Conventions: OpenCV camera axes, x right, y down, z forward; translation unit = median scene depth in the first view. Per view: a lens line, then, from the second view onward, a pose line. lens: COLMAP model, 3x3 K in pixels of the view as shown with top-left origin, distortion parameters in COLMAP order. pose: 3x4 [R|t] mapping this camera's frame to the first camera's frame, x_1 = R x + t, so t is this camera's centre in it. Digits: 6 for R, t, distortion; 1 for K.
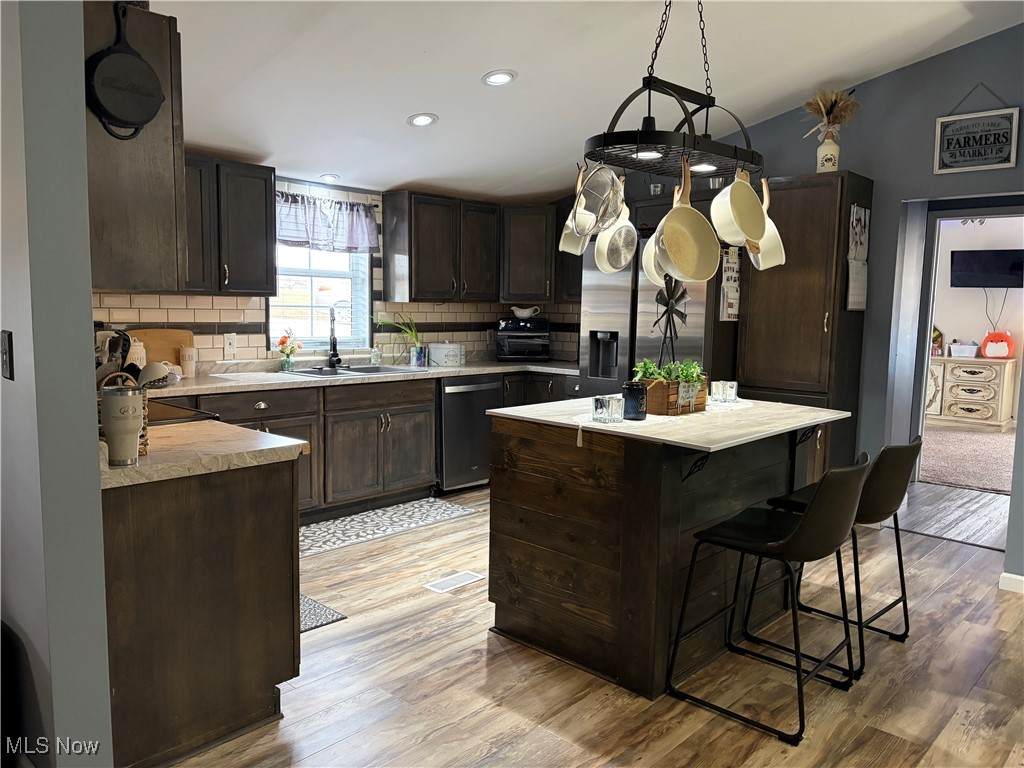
lens RADIAL K [[767.6, 0, 512.0], [0, 767.6, 384.0], [0, 0, 1]] dist [0.052881, -0.070058]
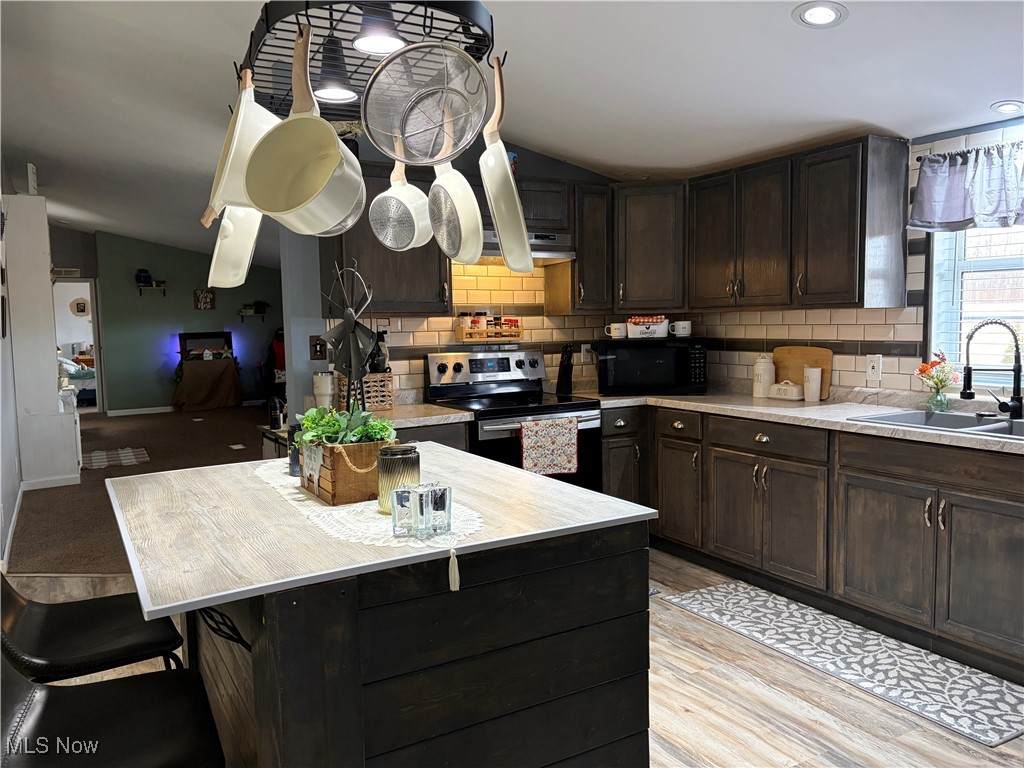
lens RADIAL K [[767.6, 0, 512.0], [0, 767.6, 384.0], [0, 0, 1]] dist [0.052881, -0.070058]
pose [[-0.293940, 0.068390, -0.953374, 0.533063], [-0.082413, 0.991909, 0.096564, -0.085590], [0.952264, 0.106955, -0.285925, 0.918672]]
